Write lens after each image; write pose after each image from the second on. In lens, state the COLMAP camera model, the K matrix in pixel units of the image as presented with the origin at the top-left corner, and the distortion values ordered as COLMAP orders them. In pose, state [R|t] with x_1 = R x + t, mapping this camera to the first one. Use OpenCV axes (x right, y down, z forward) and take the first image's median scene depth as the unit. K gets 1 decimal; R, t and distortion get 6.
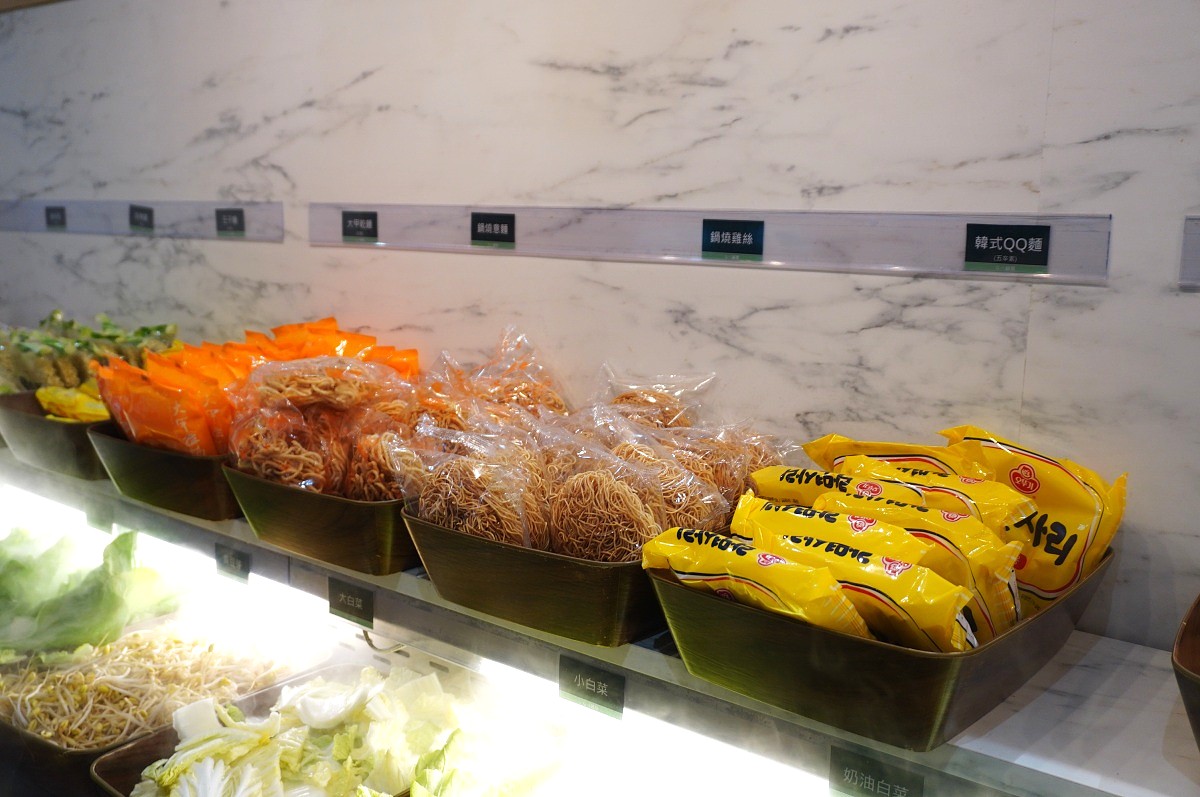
lens RADIAL K [[1139.5, 0, 617.4], [0, 1139.5, 400.8], [0, 0, 1]] dist [-0.011767, 0.023038]
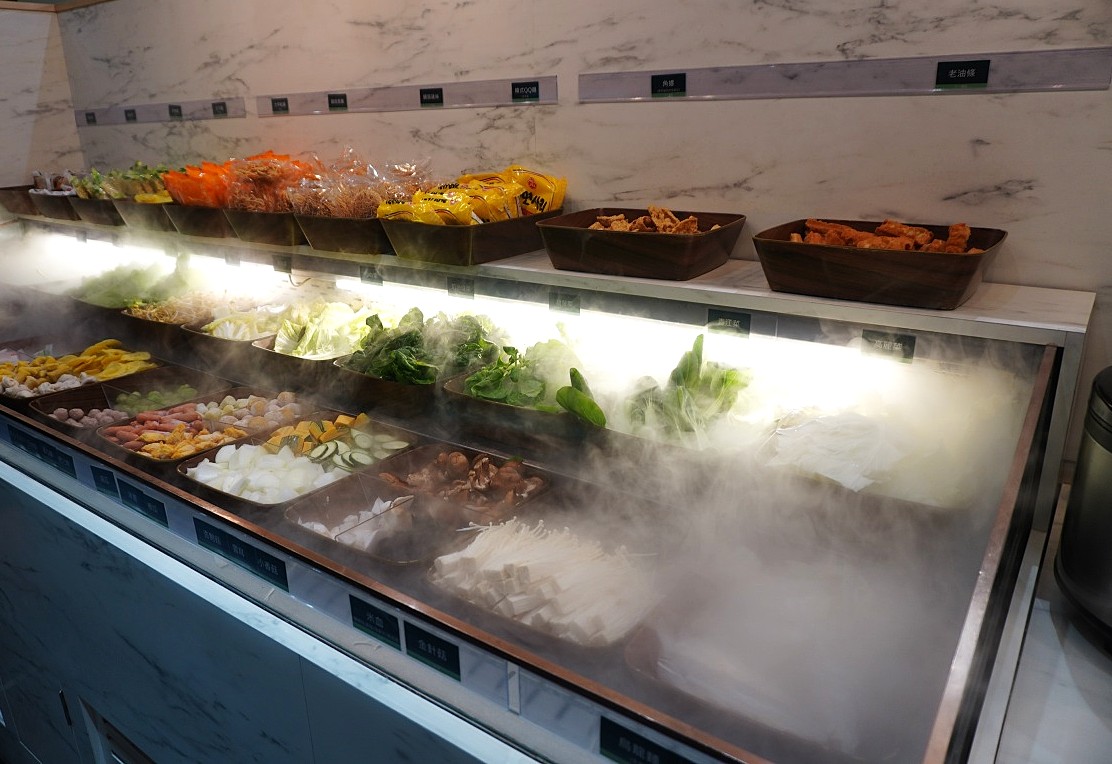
lens RADIAL K [[837.9, 0, 556.0], [0, 837.9, 382.0], [0, 0, 1]] dist [-0.066870, 0.051510]
pose [[0.998472, -0.052082, 0.018458, 0.282076], [0.048931, 0.988583, 0.142513, 0.196124], [-0.025669, -0.141392, 0.989621, -0.740649]]
